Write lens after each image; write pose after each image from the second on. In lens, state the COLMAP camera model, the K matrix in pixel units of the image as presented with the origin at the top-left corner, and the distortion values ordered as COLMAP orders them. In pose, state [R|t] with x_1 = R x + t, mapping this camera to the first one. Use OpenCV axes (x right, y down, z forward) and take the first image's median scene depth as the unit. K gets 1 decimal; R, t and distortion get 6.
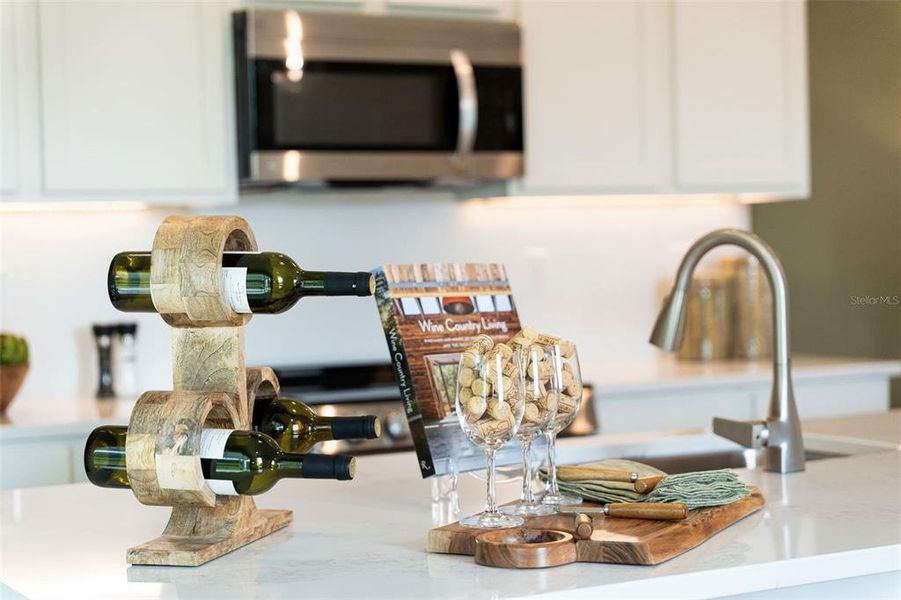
lens RADIAL K [[1761.5, 0, 450.5], [0, 1761.5, 300.0], [0, 0, 1]] dist [0.032634, 0.038929]
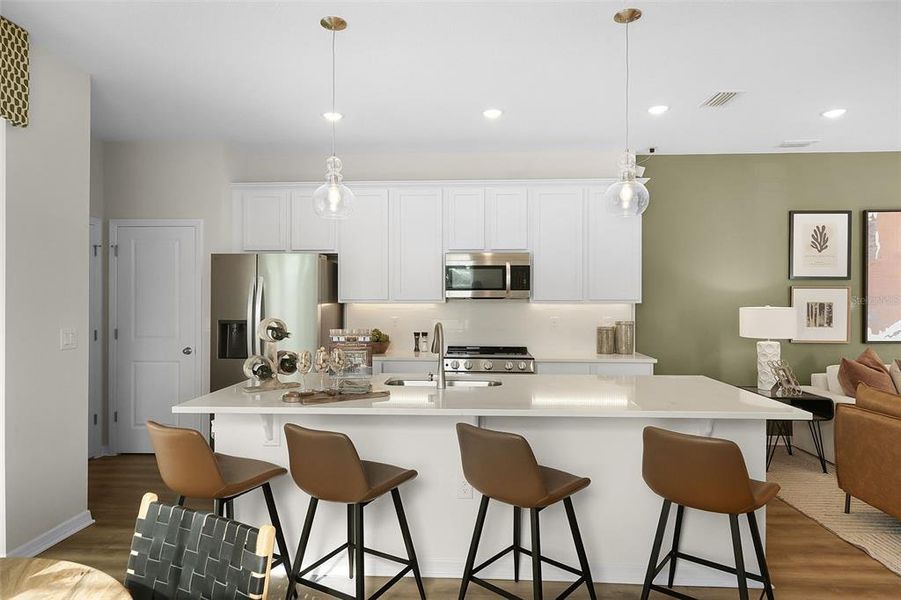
lens RADIAL K [[532.8, 0, 450.5], [0, 532.8, 300.0], [0, 0, 1]] dist [0.003553, 0.000376]
pose [[0.847466, 0.026323, -0.530196, 0.896067], [-0.038242, 0.999202, -0.011518, -0.087301], [0.529470, 0.030037, 0.847797, 0.051126]]
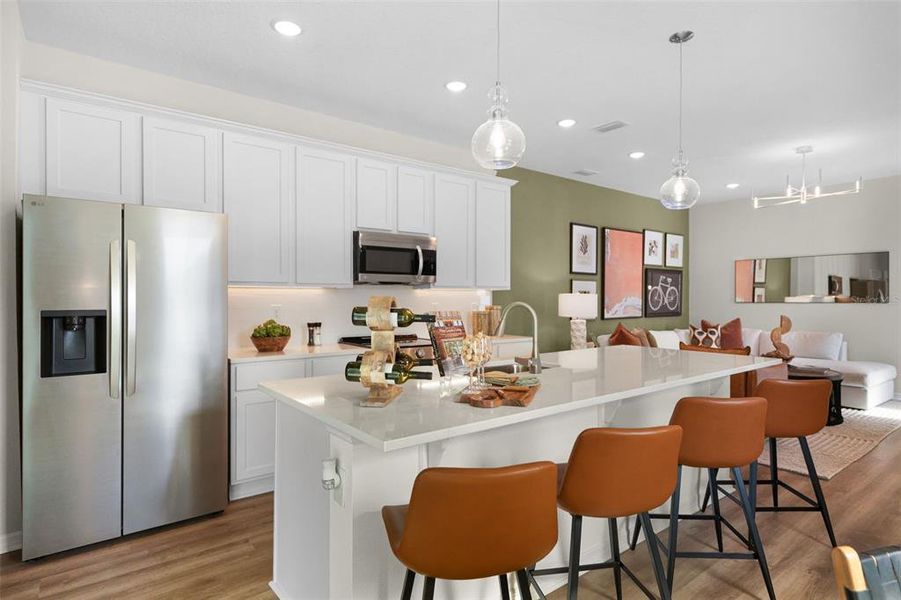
lens RADIAL K [[491.5, 0, 450.5], [0, 491.5, 300.0], [0, 0, 1]] dist [-0.000920, 0.000049]
pose [[0.989017, 0.023857, 0.145865, -0.132122], [-0.019855, 0.999387, -0.028831, -0.015795], [-0.146463, 0.025618, 0.988884, 0.084887]]
